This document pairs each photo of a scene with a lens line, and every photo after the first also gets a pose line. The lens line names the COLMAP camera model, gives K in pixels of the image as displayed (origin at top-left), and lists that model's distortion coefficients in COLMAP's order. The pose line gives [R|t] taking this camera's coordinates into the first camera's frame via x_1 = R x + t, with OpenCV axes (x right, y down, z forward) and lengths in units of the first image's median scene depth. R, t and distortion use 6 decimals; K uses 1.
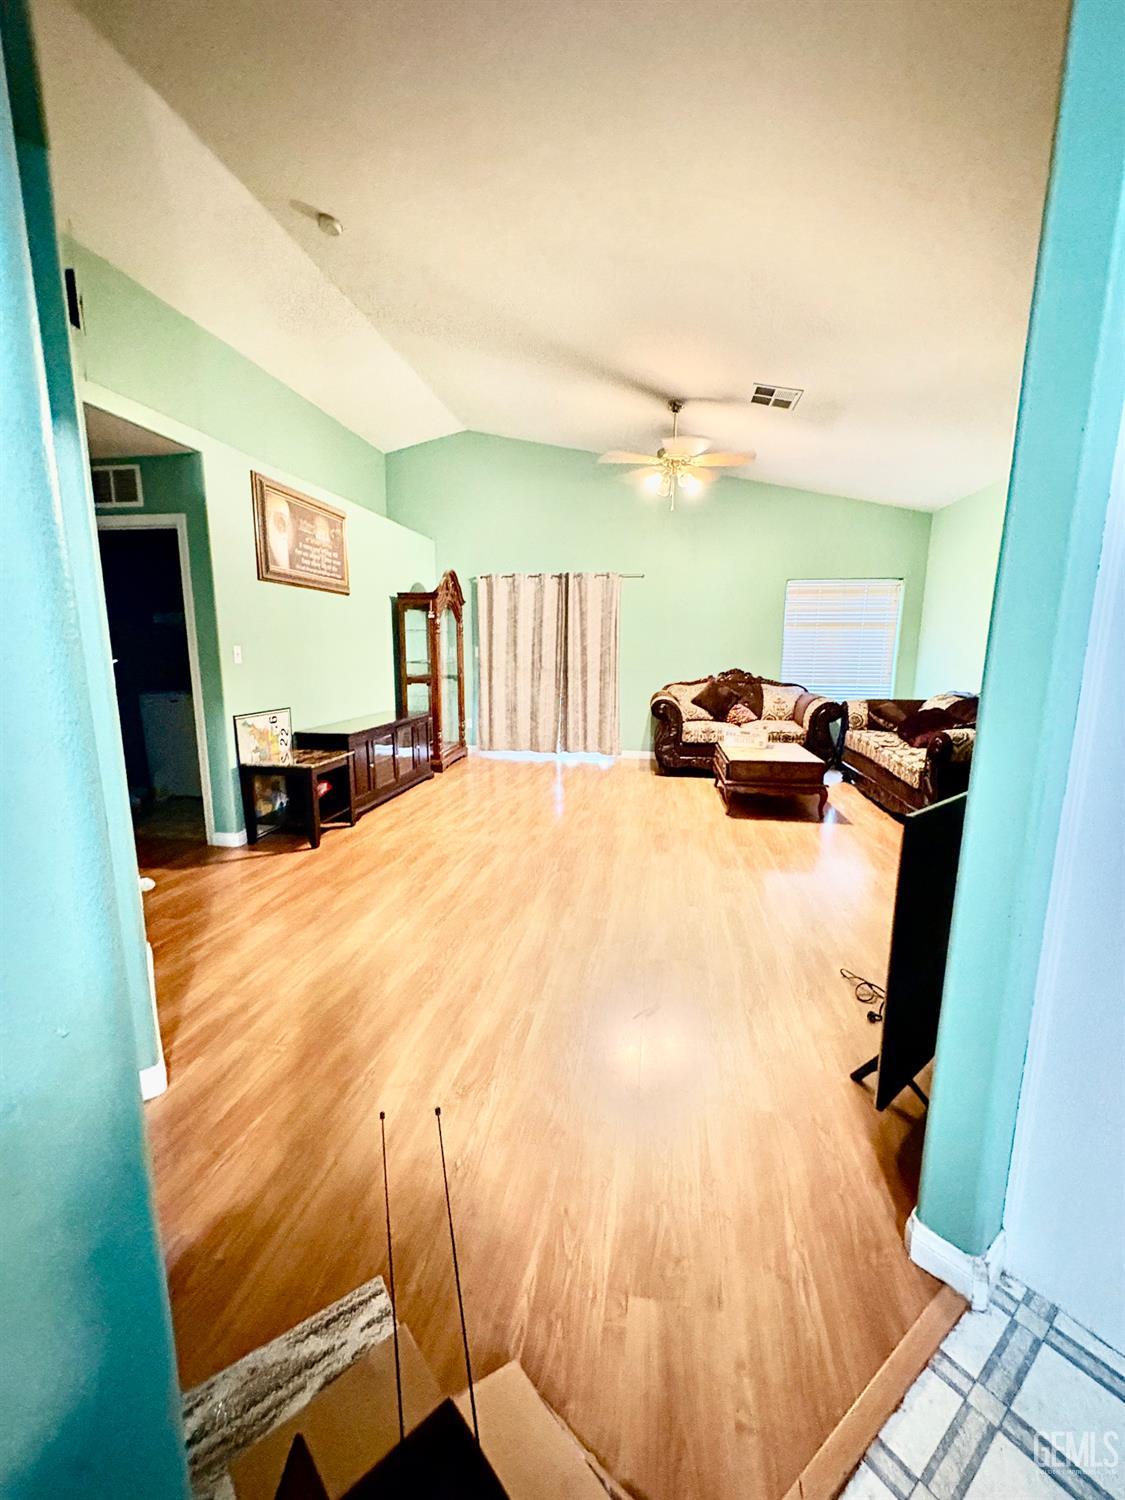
lens RADIAL K [[596.0, 0, 562.5], [0, 596.0, 750.0], [0, 0, 1]] dist [-0.007528, 0.000135]
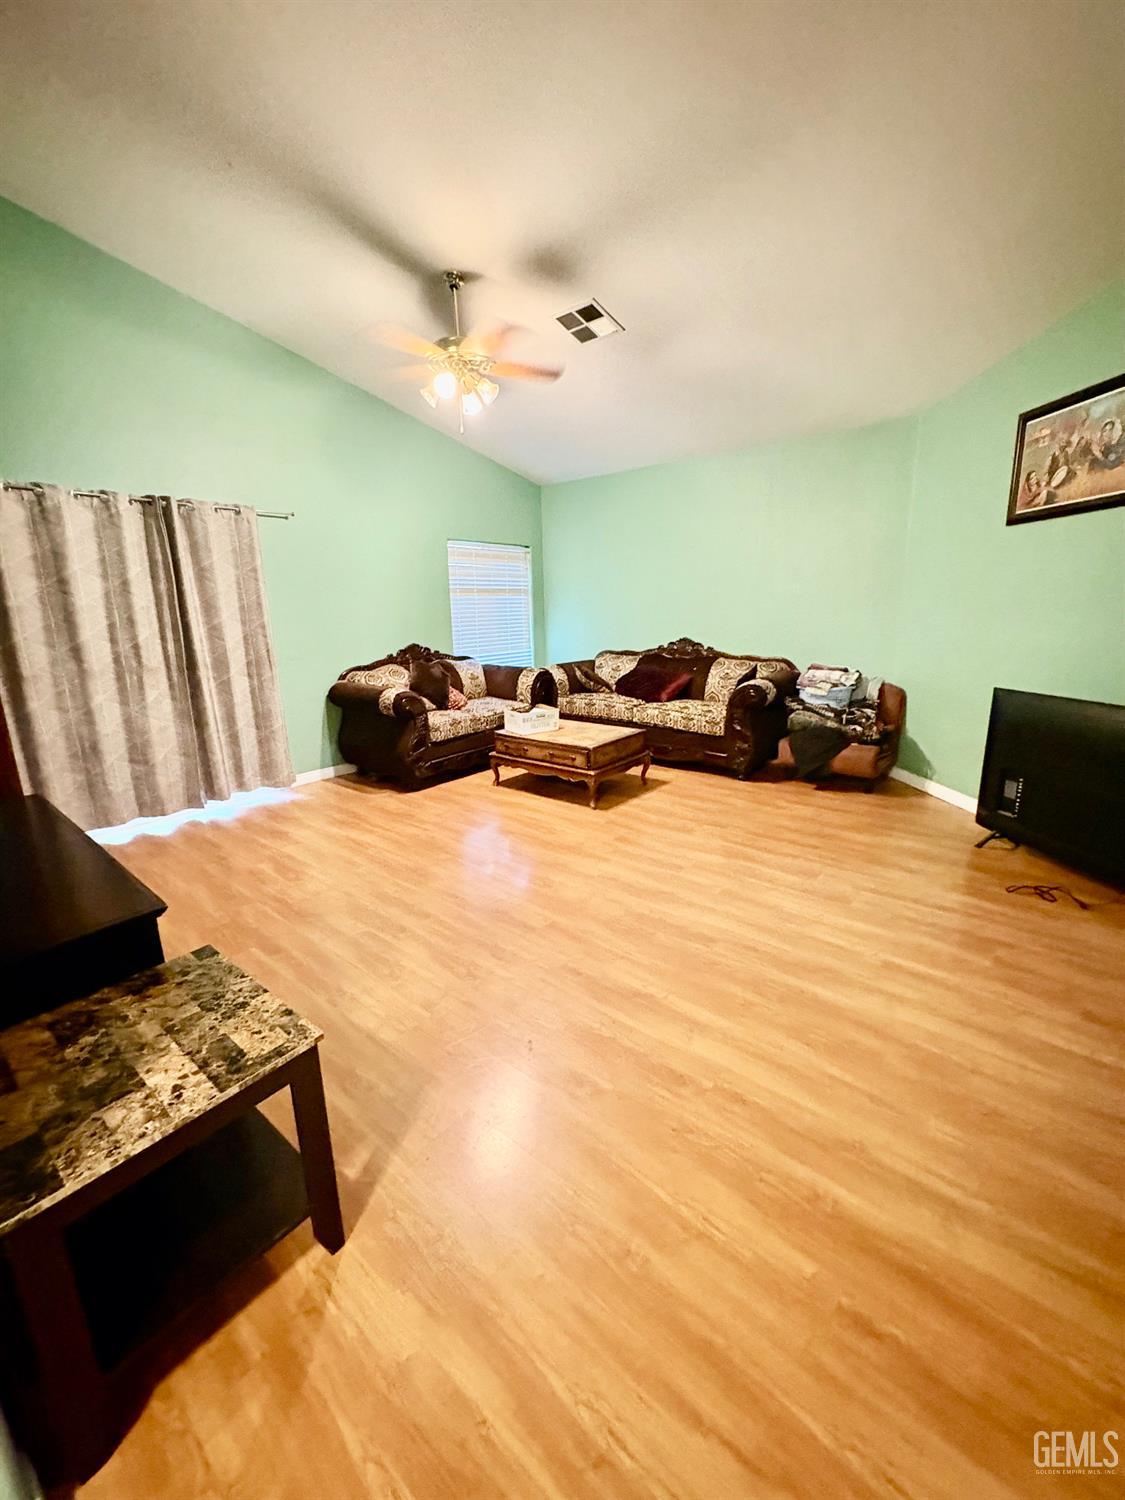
lens RADIAL K [[596.0, 0, 562.5], [0, 596.0, 750.0], [0, 0, 1]] dist [-0.007528, 0.000135]
pose [[0.507355, -0.216591, 0.834074, -0.368873], [0.168652, 0.974138, 0.150375, -0.092877], [-0.845072, 0.064375, 0.530763, 0.443026]]
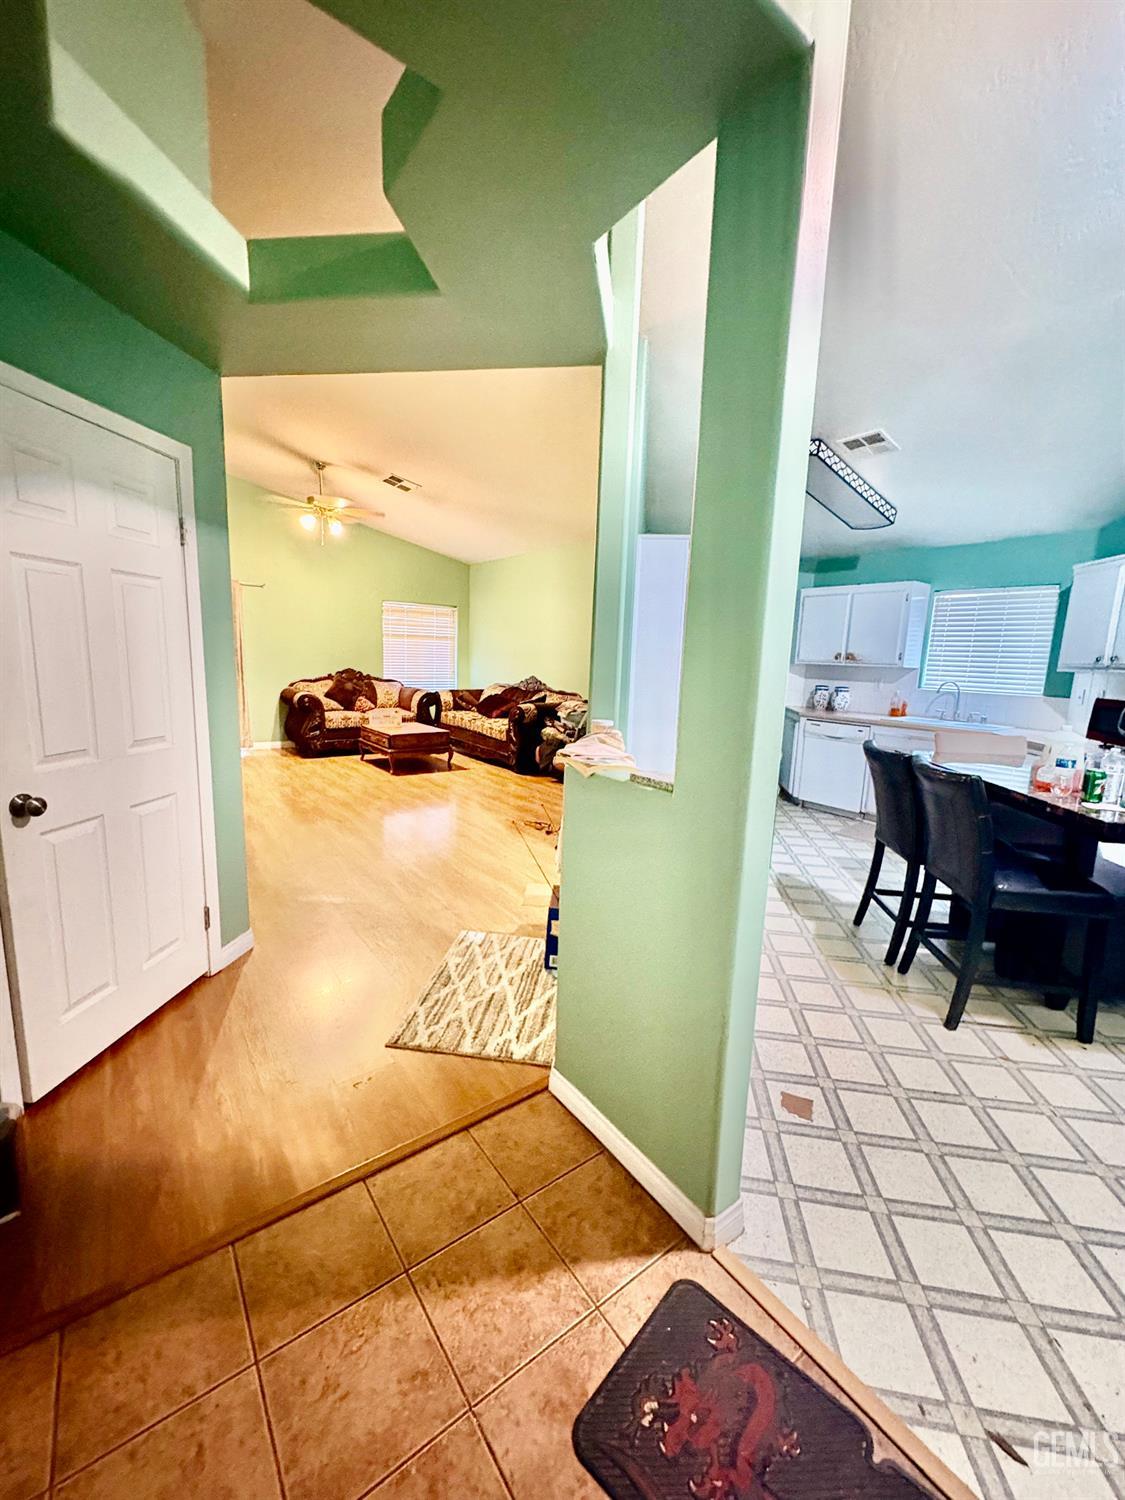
lens RADIAL K [[596.0, 0, 562.5], [0, 596.0, 750.0], [0, 0, 1]] dist [-0.007528, 0.000135]
pose [[0.691344, -0.097289, 0.715946, -0.346798], [0.091862, 0.994687, 0.046462, 0.018404], [-0.716663, 0.033647, 0.696608, -0.203642]]
